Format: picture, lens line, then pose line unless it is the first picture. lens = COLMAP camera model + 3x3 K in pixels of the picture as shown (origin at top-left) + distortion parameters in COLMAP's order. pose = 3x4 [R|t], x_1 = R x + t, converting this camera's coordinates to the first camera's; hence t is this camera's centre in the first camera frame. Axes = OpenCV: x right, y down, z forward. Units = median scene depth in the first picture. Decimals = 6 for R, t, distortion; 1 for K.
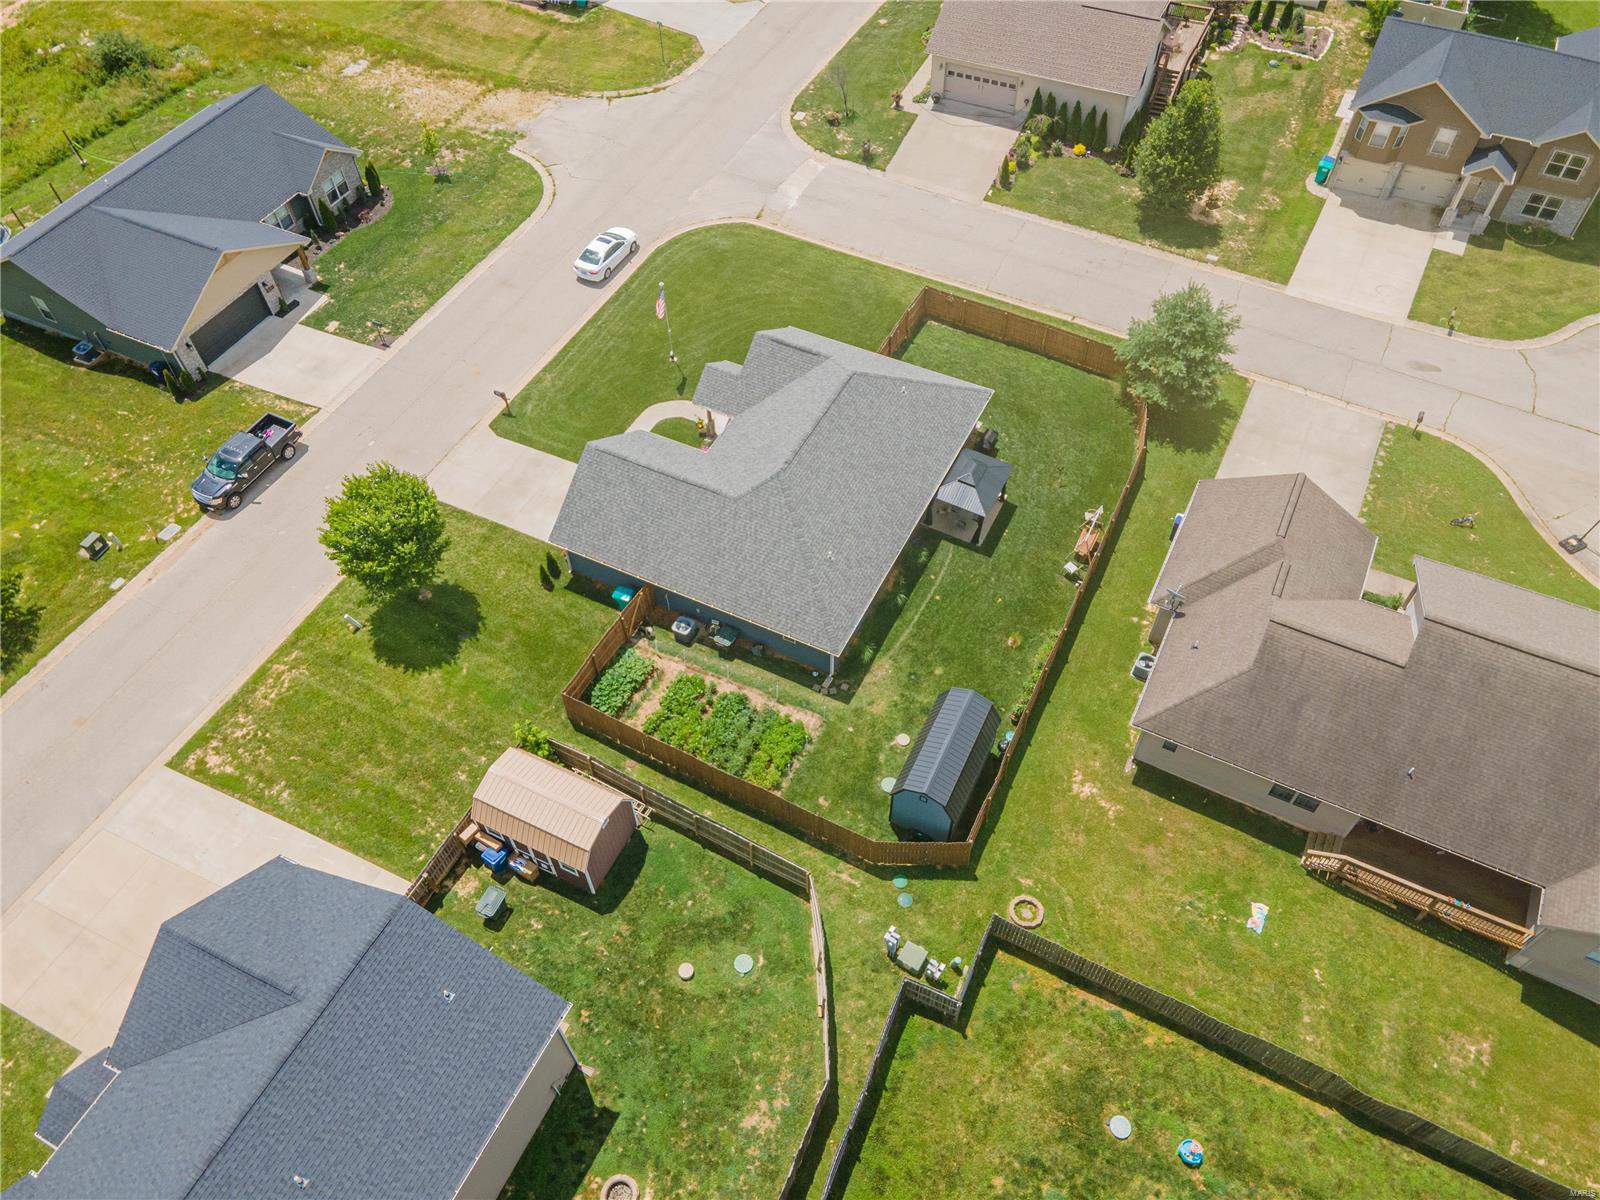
lens RADIAL K [[1143.0, 0, 803.7], [0, 1143.0, 607.9], [0, 0, 1]] dist [0.001713, 0.076498]
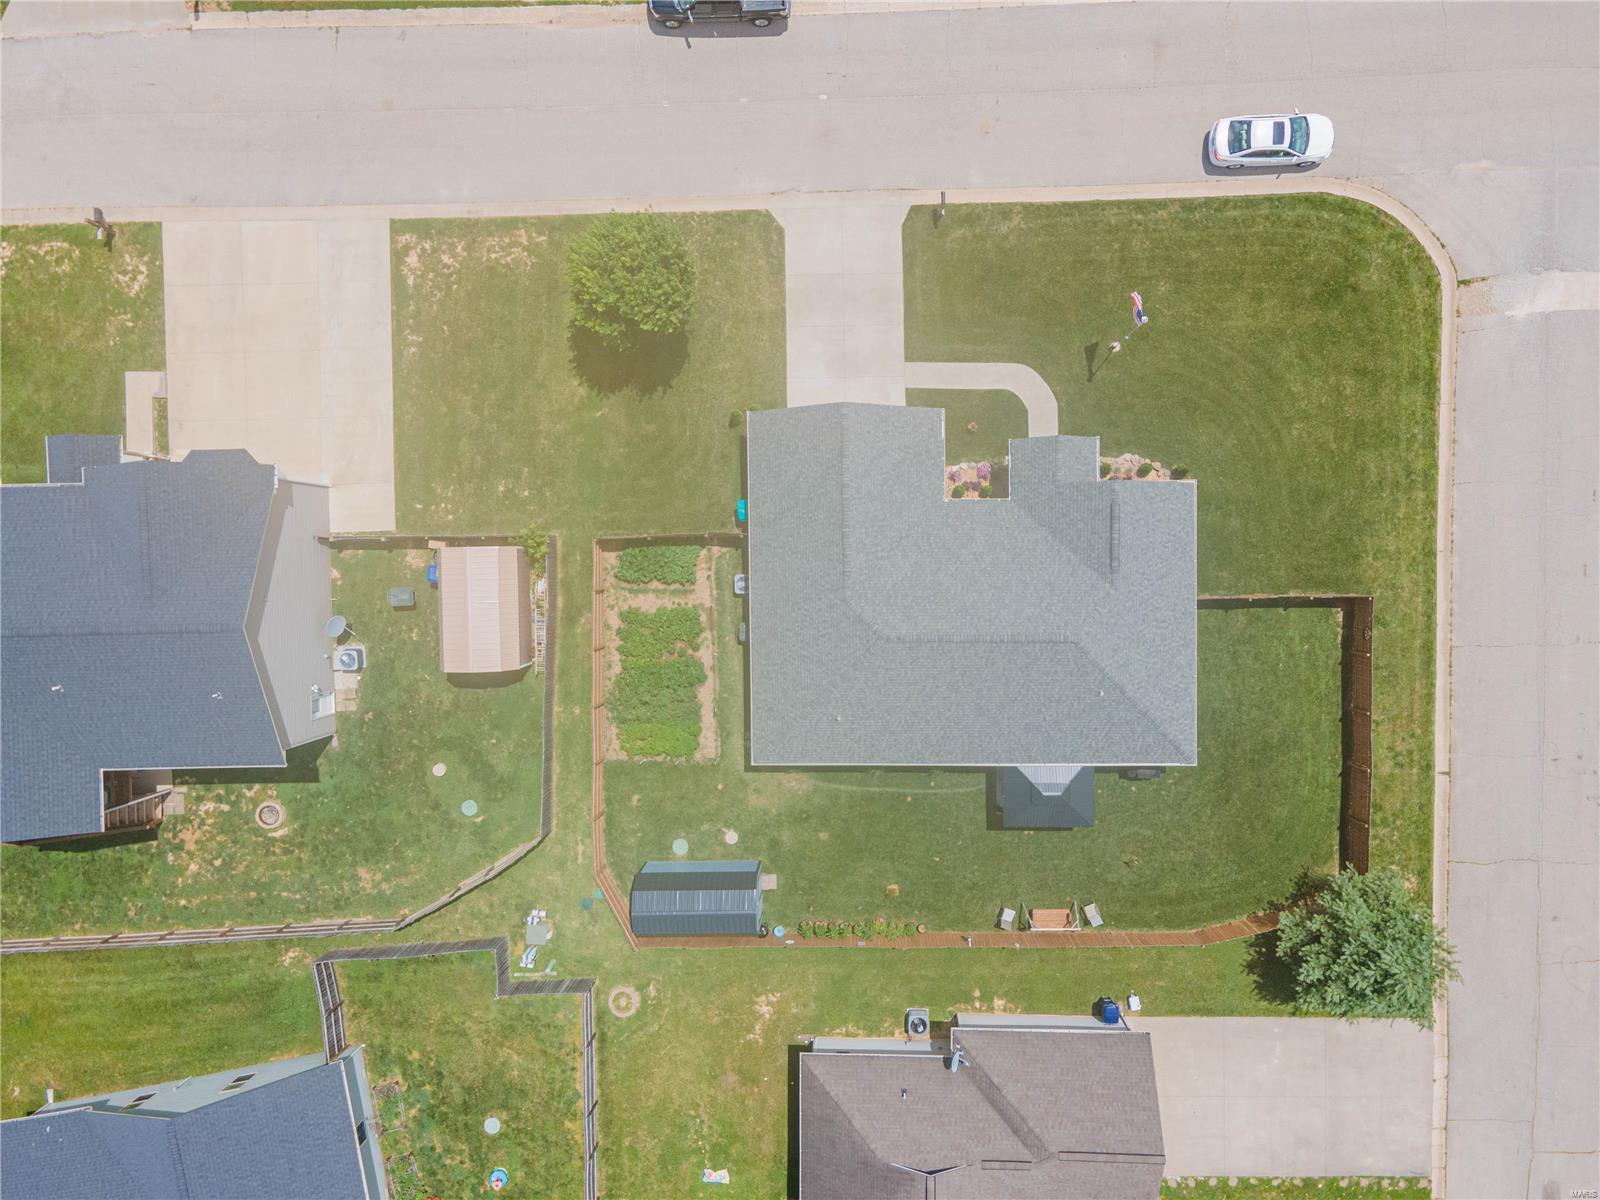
lens RADIAL K [[1143.0, 0, 803.7], [0, 1143.0, 607.9], [0, 0, 1]] dist [0.001713, 0.076498]
pose [[0.456394, 0.889583, 0.018607, -0.076061], [-0.687196, 0.339122, 0.642462, -0.572278], [0.565214, -0.306003, 0.766091, 0.261621]]
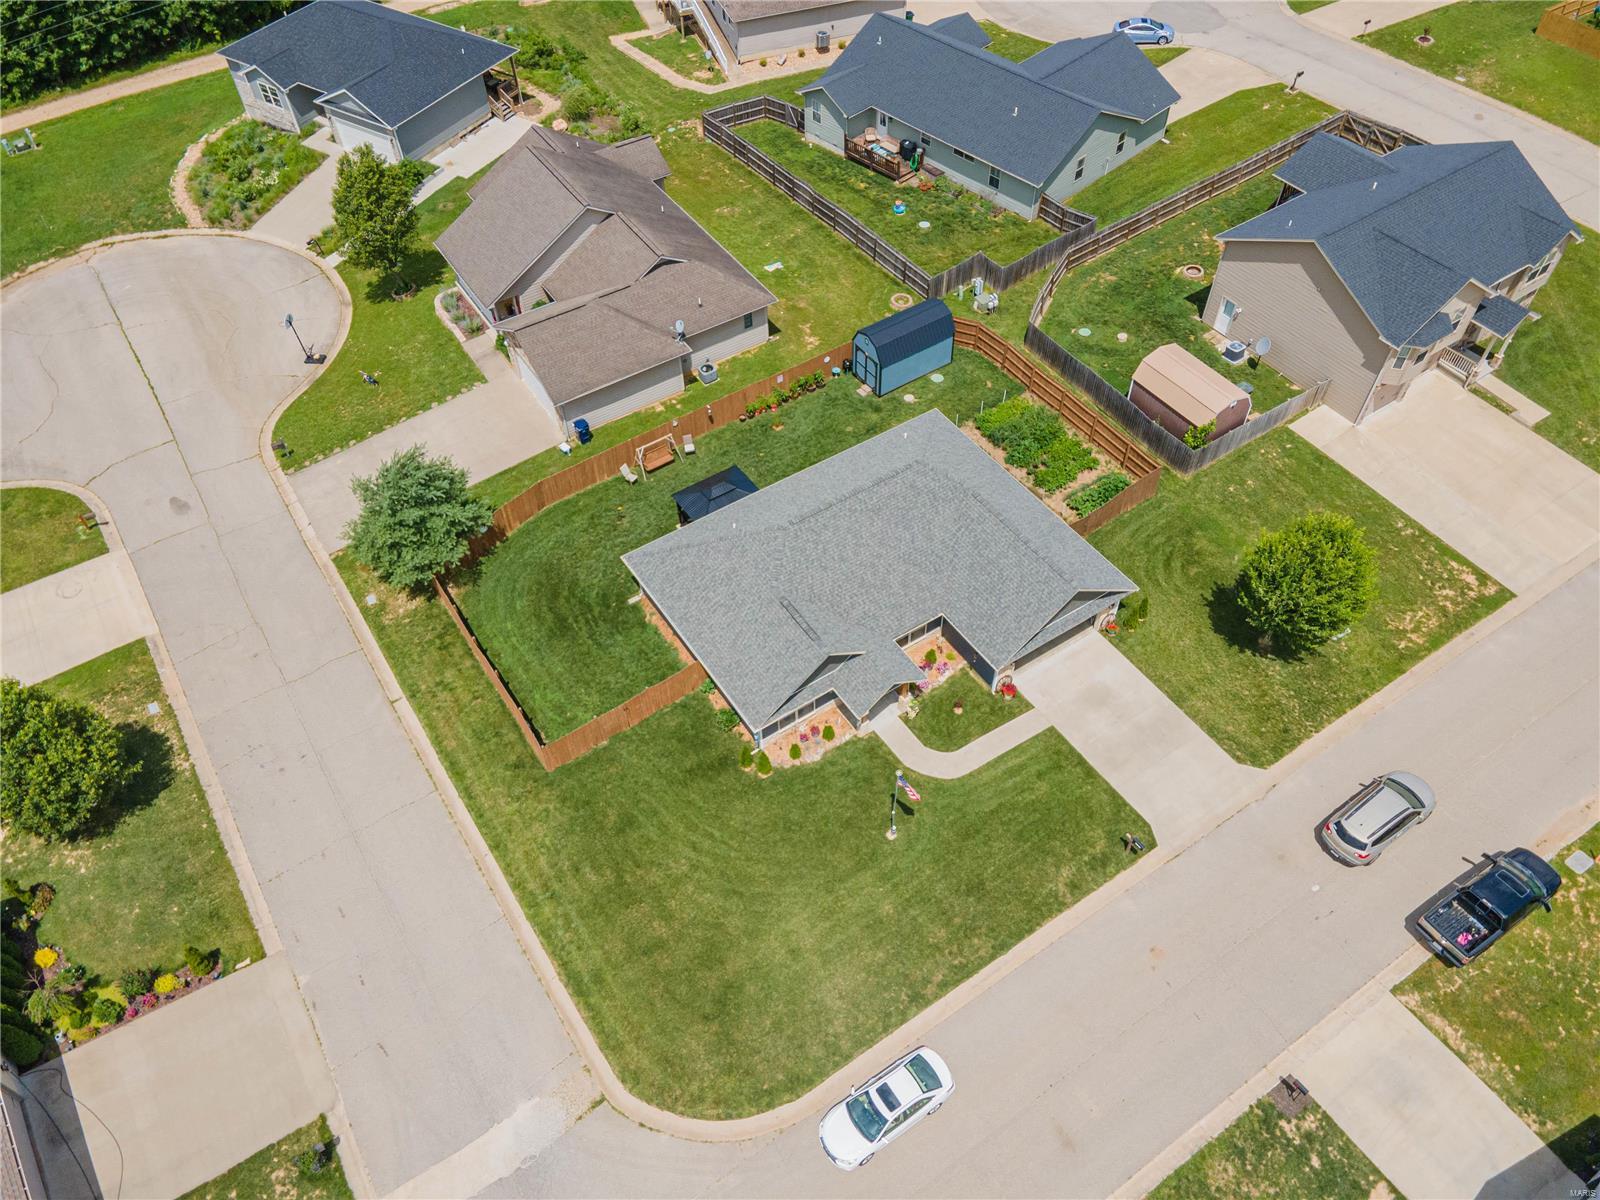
lens RADIAL K [[1160.1, 0, 805.5], [0, 1160.1, 609.0], [0, 0, 1]] dist [0.012944, 0.058463]
pose [[-0.867427, -0.368333, 0.334516, -0.293222], [0.410682, -0.150439, 0.899282, -0.992714], [-0.280911, 0.917441, 0.281763, 0.755493]]
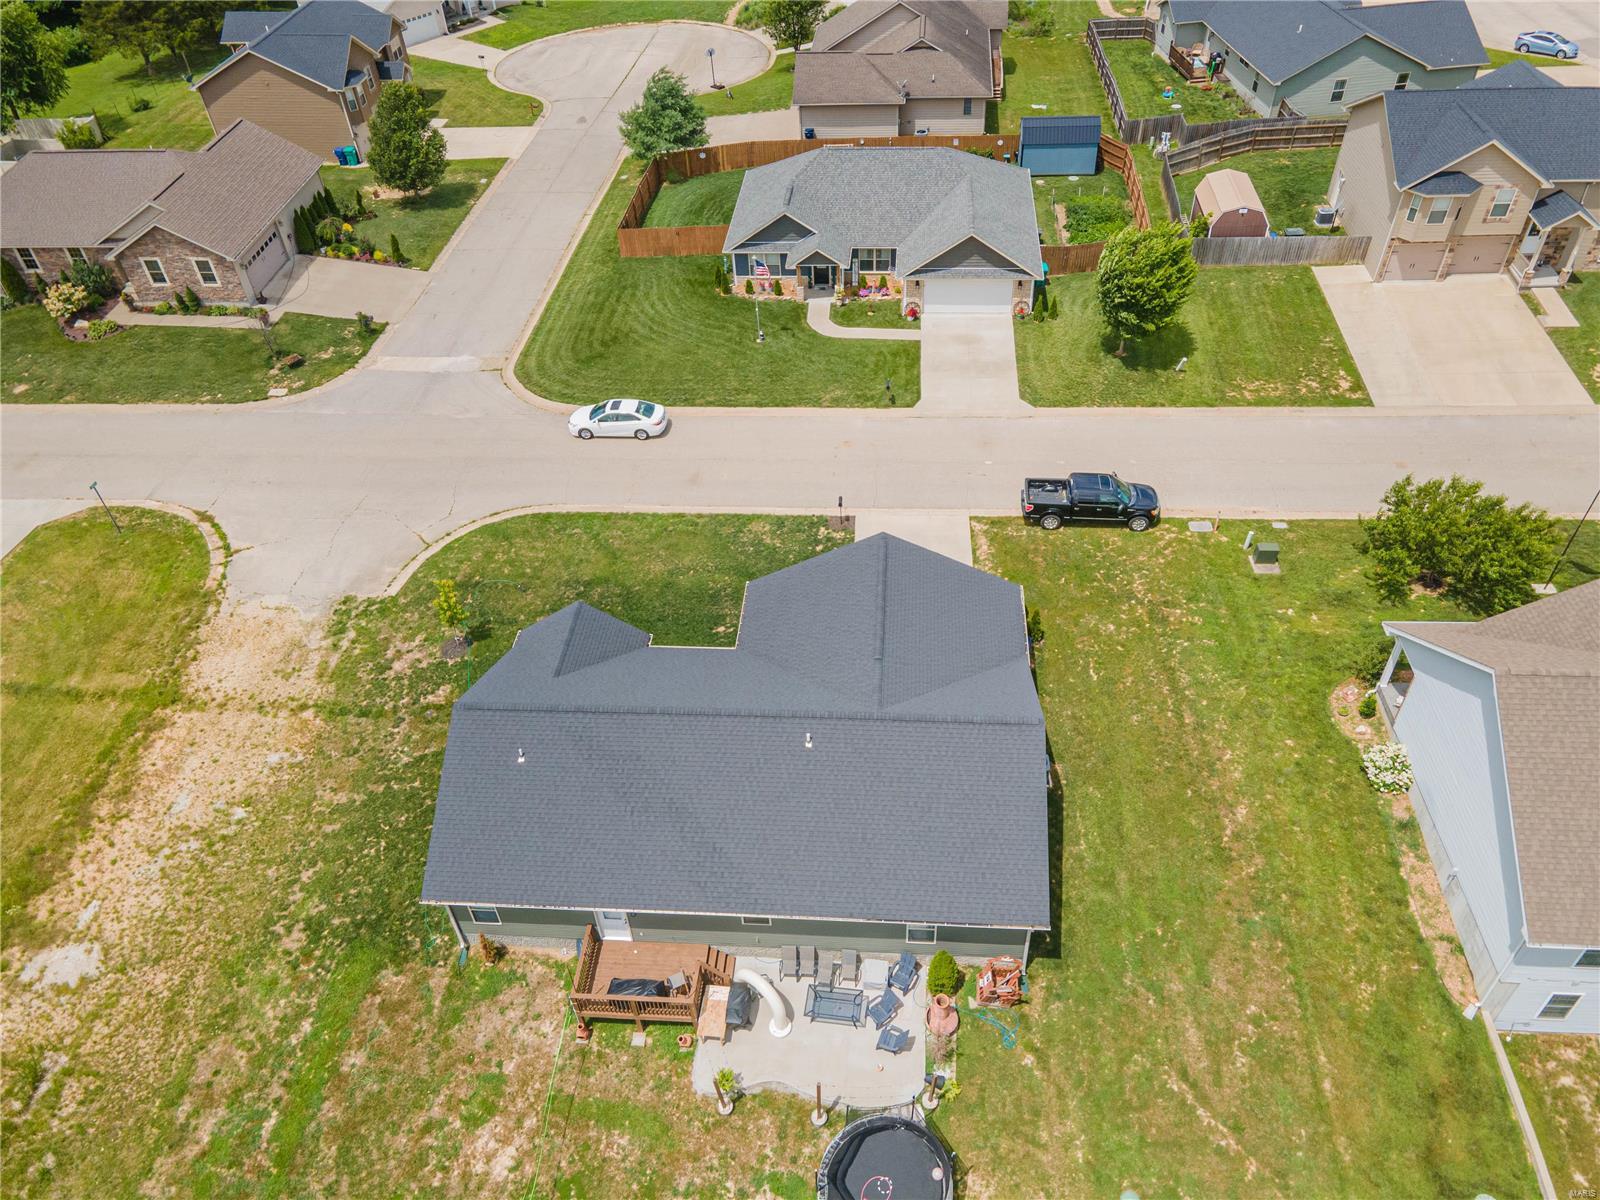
lens RADIAL K [[1159.5, 0, 805.7], [0, 1159.5, 608.7], [0, 0, 1]] dist [0.015934, 0.064763]
pose [[-0.368602, -0.610763, 0.700786, -1.116272], [0.766790, 0.226409, 0.600643, -0.841758], [-0.525515, 0.758754, 0.384871, 0.855213]]
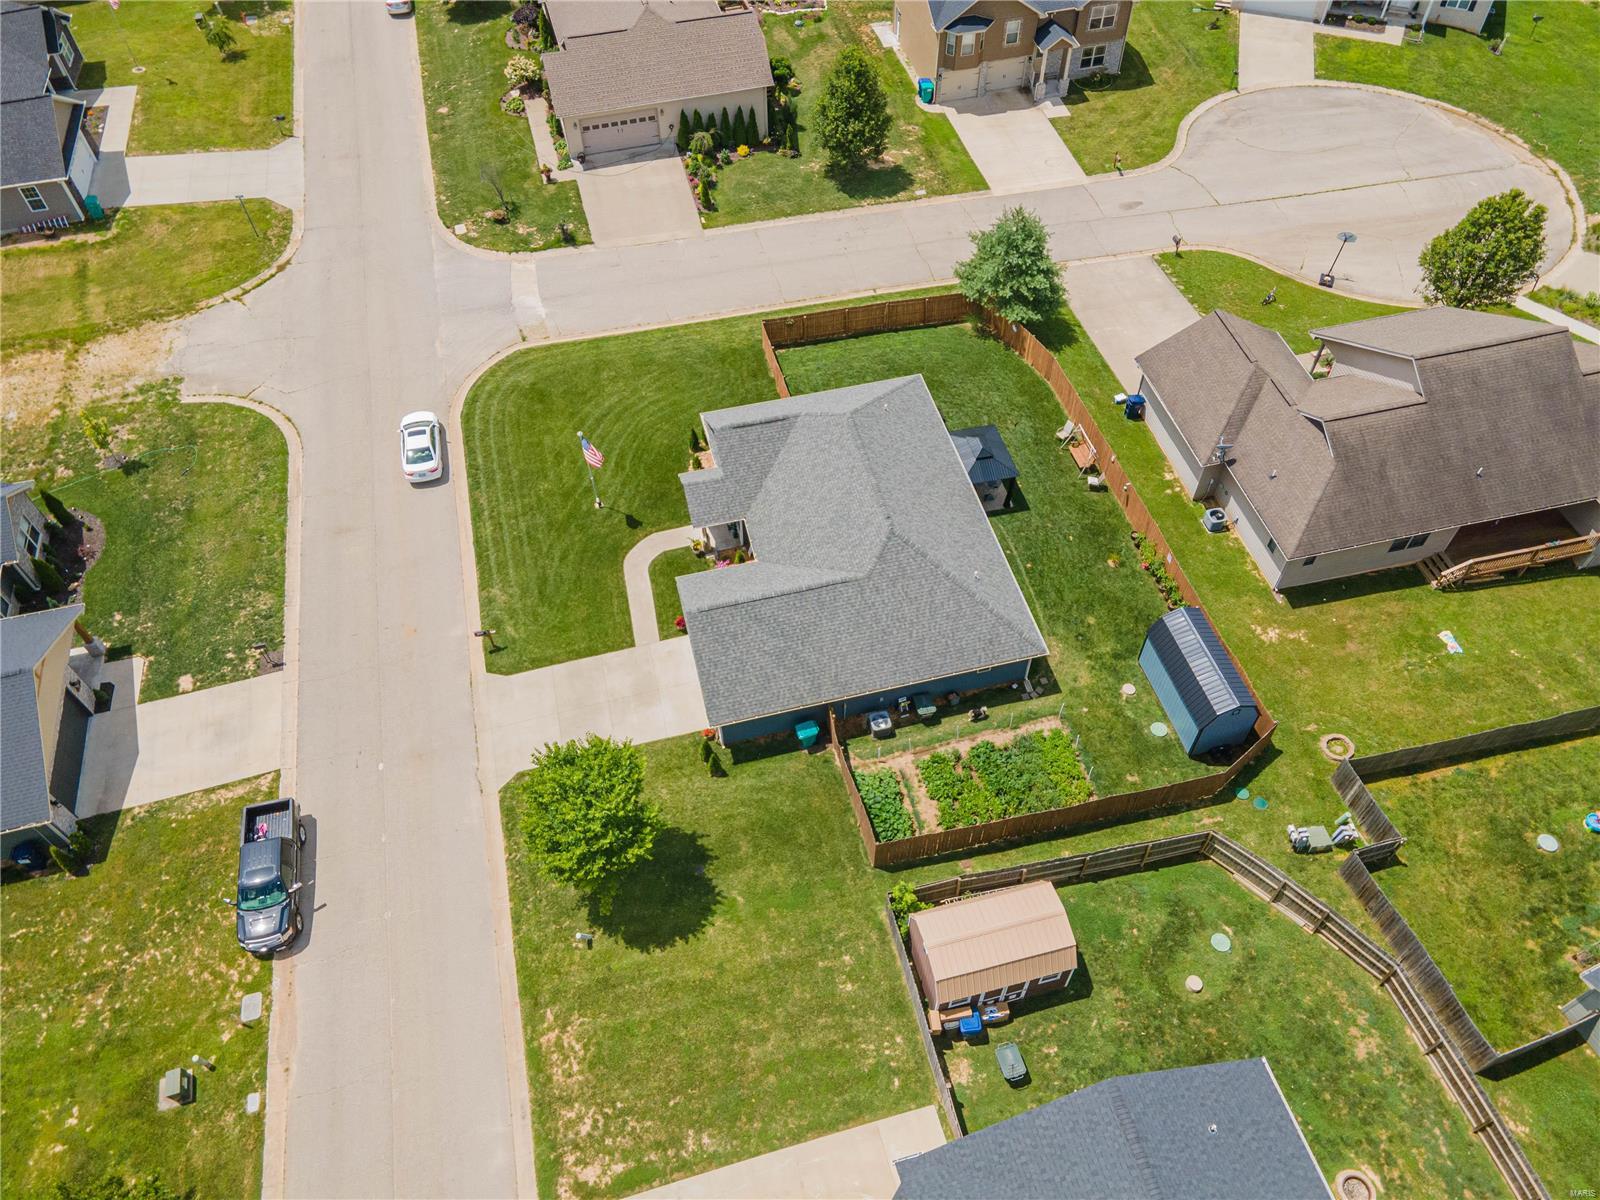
lens RADIAL K [[1147.5, 0, 802.4], [0, 1147.5, 605.9], [0, 0, 1]] dist [0.011370, 0.054595]
pose [[0.761227, -0.513390, 0.396187, -0.439932], [0.518308, 0.848837, 0.104077, -0.180434], [-0.389731, 0.126121, 0.912252, 0.132028]]
